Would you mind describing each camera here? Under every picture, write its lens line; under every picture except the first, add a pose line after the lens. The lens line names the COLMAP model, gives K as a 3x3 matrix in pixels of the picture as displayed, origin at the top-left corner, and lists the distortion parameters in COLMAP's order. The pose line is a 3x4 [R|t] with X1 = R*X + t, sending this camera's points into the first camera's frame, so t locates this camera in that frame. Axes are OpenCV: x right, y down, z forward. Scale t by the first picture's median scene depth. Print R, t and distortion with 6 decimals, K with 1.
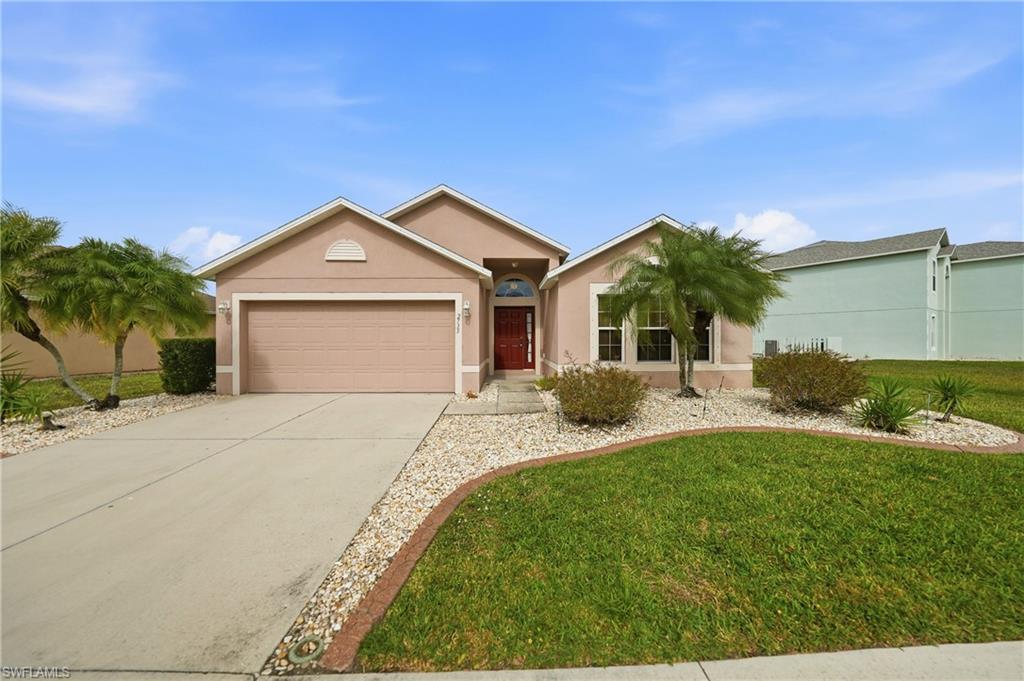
lens RADIAL K [[358.0, 0, 512.3], [0, 358.0, 340.4], [0, 0, 1]] dist [-0.019609, 0.003711]
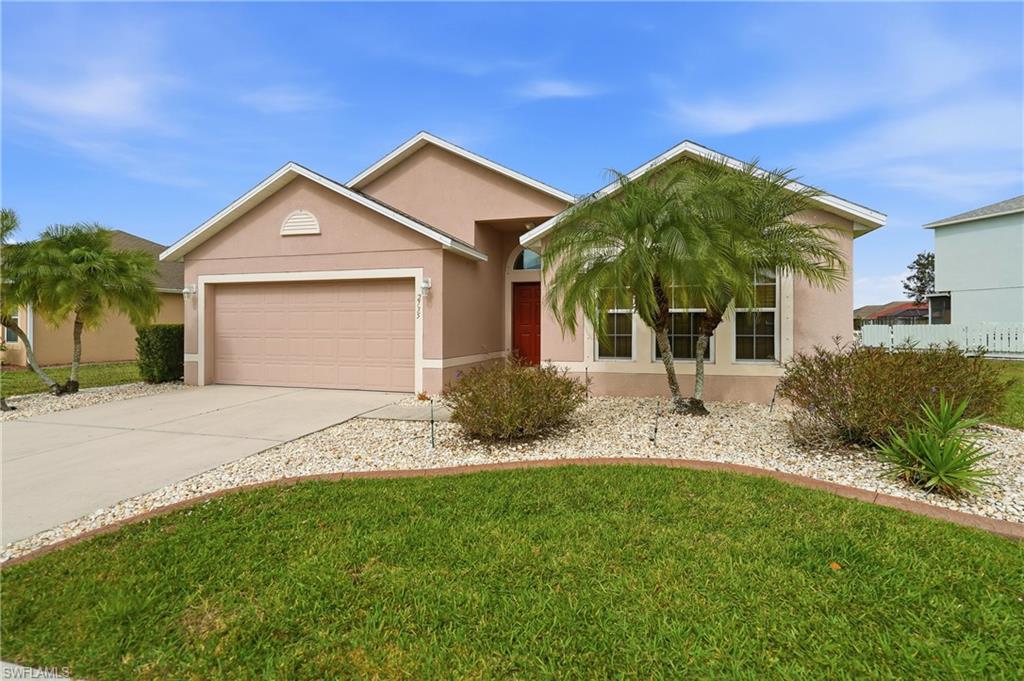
lens RADIAL K [[494.6, 0, 515.1], [0, 494.6, 322.0], [0, 0, 1]] dist [0.011798, -0.000074]
pose [[0.951371, -0.000381, -0.308048, 0.399483], [-0.003237, 0.999932, -0.011235, -0.000638], [0.308031, 0.011686, 0.951304, 0.017980]]
